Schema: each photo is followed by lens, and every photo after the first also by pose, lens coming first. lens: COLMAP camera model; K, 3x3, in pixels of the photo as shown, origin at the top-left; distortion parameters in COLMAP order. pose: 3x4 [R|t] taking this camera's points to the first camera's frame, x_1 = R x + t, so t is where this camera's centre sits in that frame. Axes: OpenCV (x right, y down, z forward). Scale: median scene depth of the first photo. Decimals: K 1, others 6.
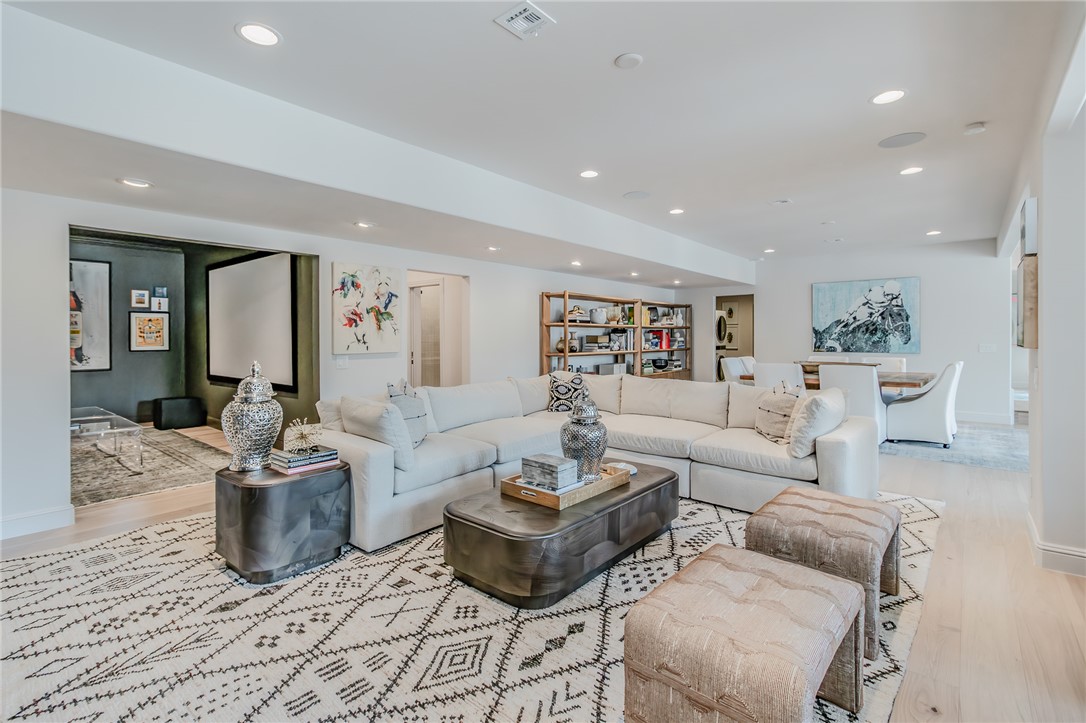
lens RADIAL K [[508.2, 0, 535.6], [0, 508.2, 333.6], [0, 0, 1]] dist [0.010638, -0.000689]
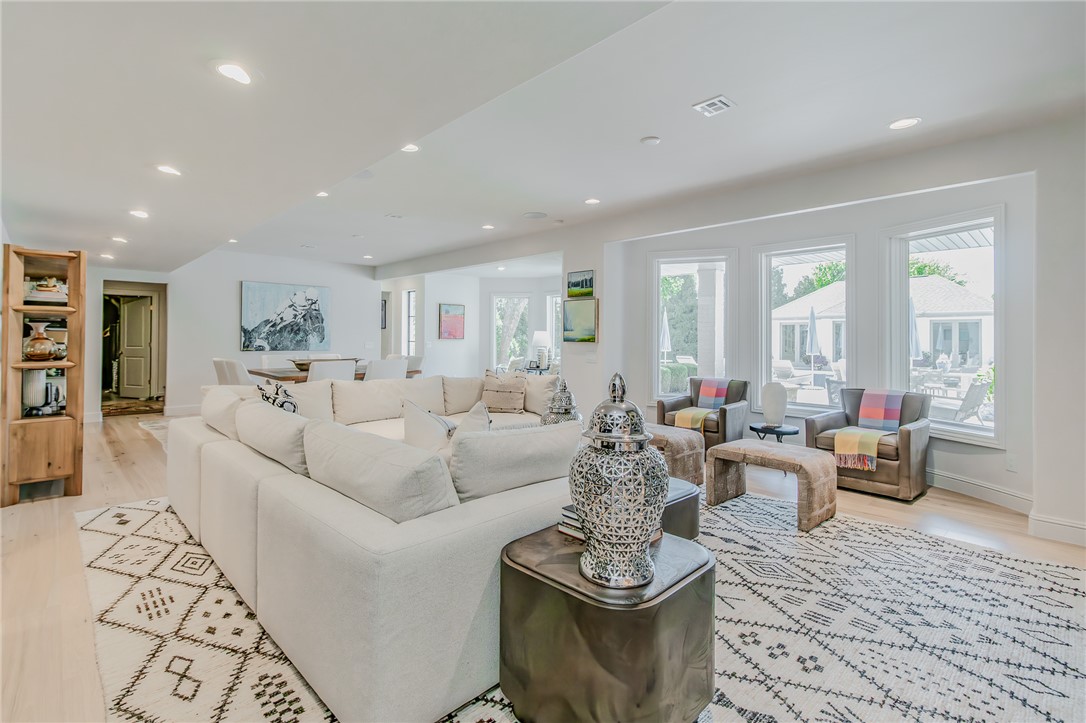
lens RADIAL K [[508.2, 0, 538.8], [0, 508.2, 337.7], [0, 0, 1]] dist [0.010638, -0.000689]
pose [[0.091985, 0.004154, 0.995752, -0.616584], [-0.012189, 0.999921, -0.003046, 0.009877], [-0.995686, -0.011857, 0.092028, 0.583627]]
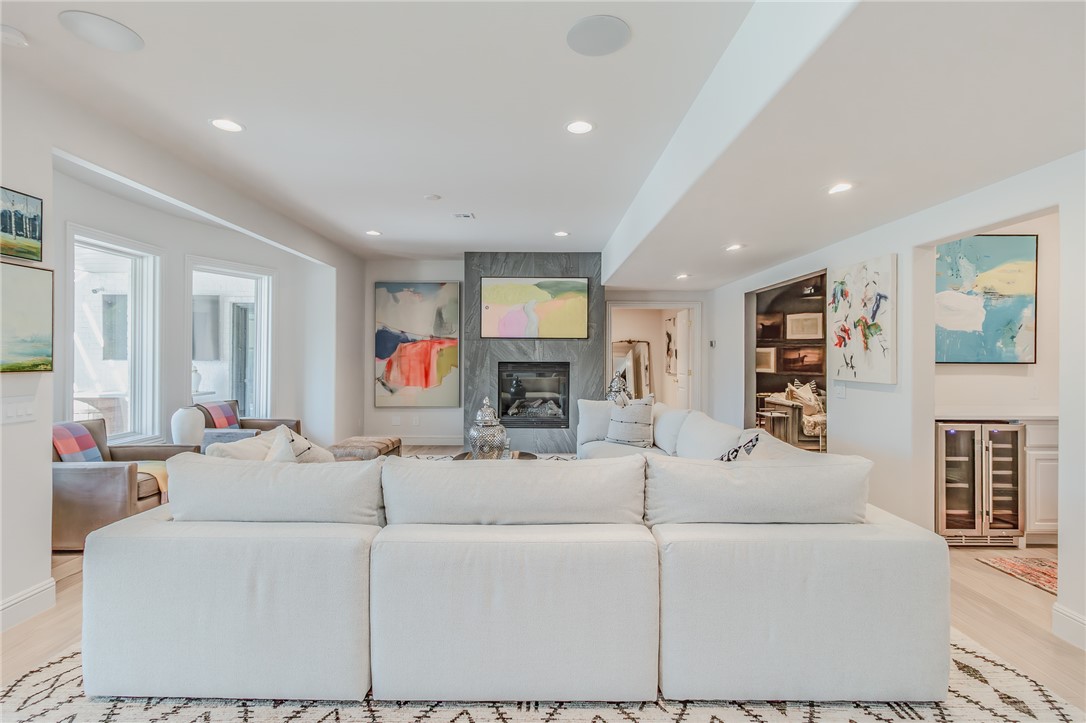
lens RADIAL K [[508.2, 0, 539.1], [0, 508.2, 355.7], [0, 0, 1]] dist [0.010638, -0.000689]
pose [[-0.754116, 0.001060, -0.656741, 0.510573], [0.001802, 0.999998, -0.000455, 0.000376], [0.656739, -0.001527, -0.754116, 1.249328]]
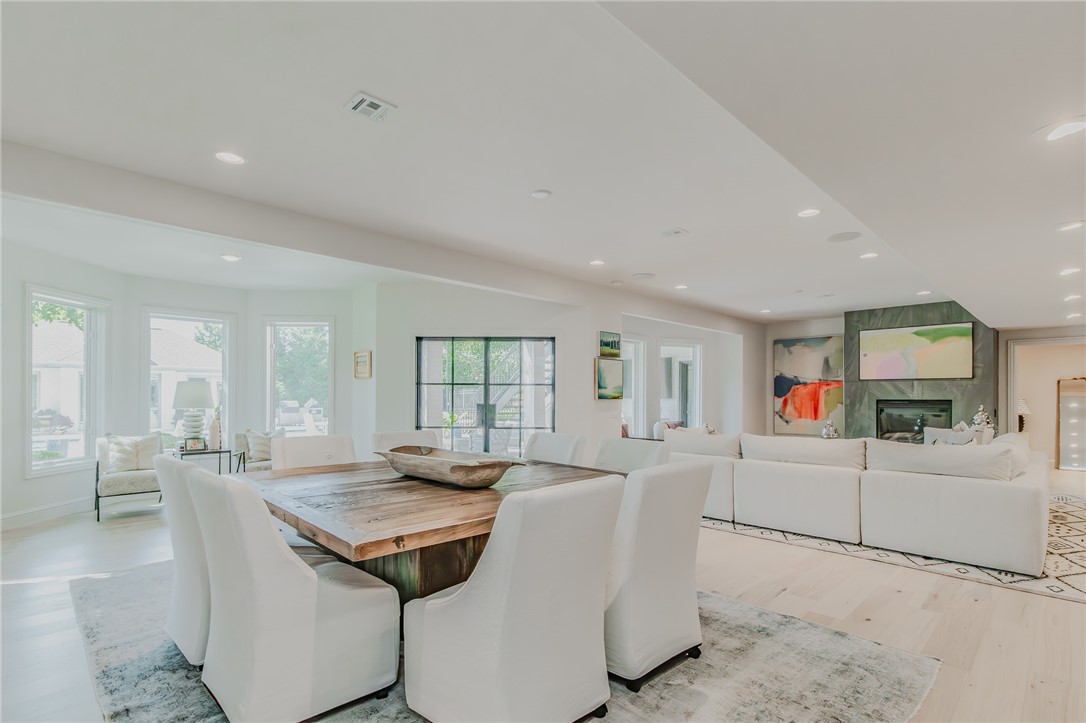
lens RADIAL K [[508.2, 0, 538.6], [0, 508.2, 394.7], [0, 0, 1]] dist [0.010638, -0.000689]
pose [[-0.996390, 0.000729, 0.084887, 0.642345], [-0.000142, 0.999947, -0.010264, 0.017333], [-0.084890, -0.010239, -0.996338, 1.865173]]
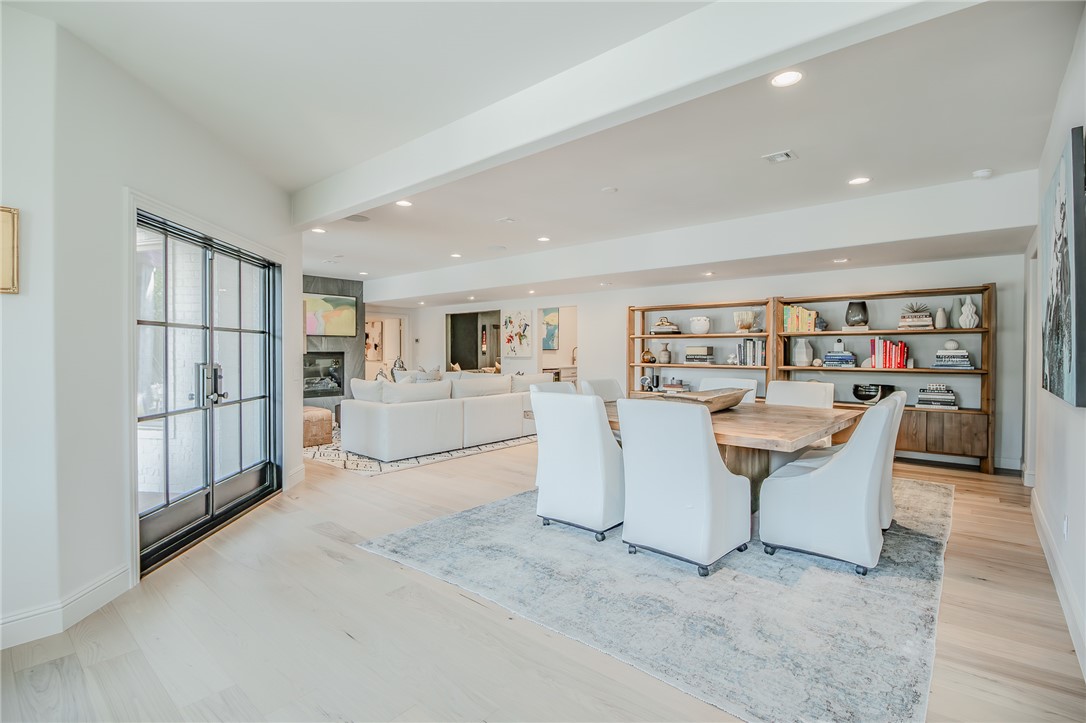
lens RADIAL K [[508.2, 0, 527.0], [0, 508.2, 349.4], [0, 0, 1]] dist [0.010638, -0.000689]
pose [[-0.016984, 0.001607, -0.999854, 1.566607], [0.004337, 0.999989, 0.001533, 0.008132], [0.999846, -0.004311, -0.016991, 1.064599]]
